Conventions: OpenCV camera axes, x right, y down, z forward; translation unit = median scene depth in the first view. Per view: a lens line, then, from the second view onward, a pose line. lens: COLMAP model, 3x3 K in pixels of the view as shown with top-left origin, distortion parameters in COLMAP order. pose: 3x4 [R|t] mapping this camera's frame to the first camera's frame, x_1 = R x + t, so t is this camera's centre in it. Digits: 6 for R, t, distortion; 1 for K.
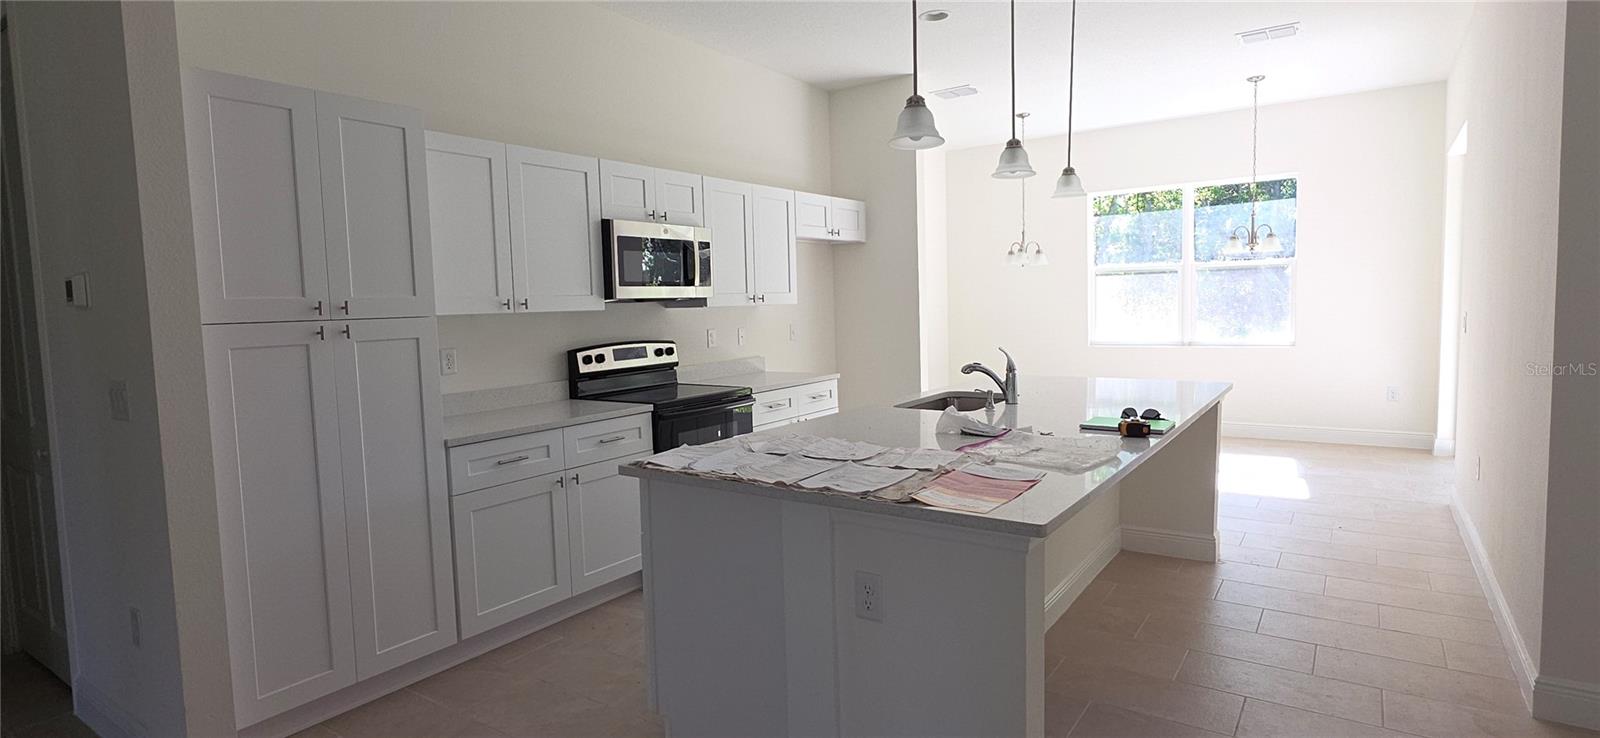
lens RADIAL K [[808.9, 0, 800.0], [0, 808.9, 369.0], [0, 0, 1]] dist [0.013576, 0.000409]
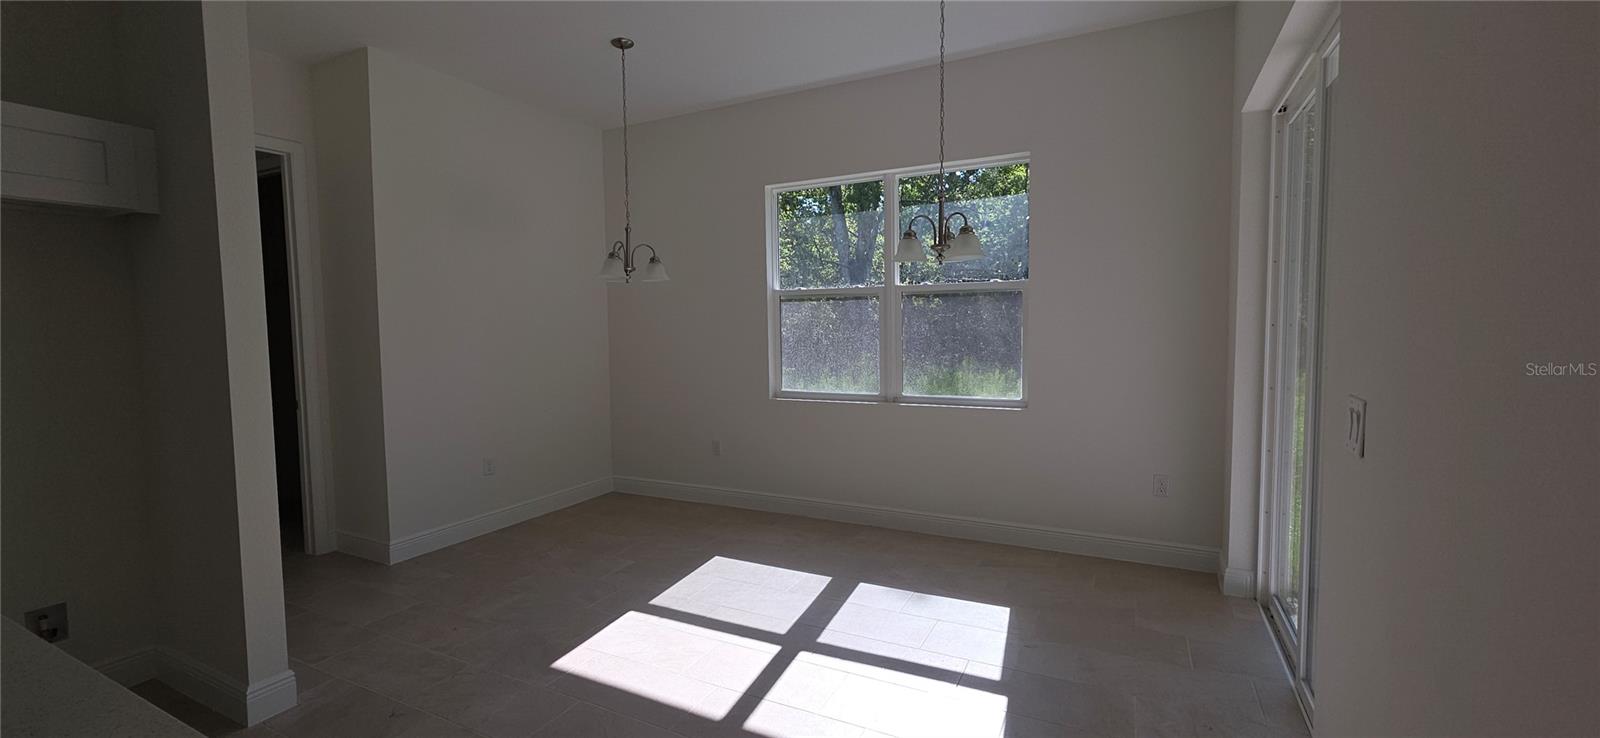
lens RADIAL K [[644.2, 0, 789.4], [0, 644.2, 366.0], [0, 0, 1]] dist [0.000559, -0.000209]
pose [[0.993301, 0.007033, 0.115342, 0.343825], [-0.003980, 0.999636, -0.026682, -0.047272], [-0.115487, 0.026044, 0.992967, 0.481426]]
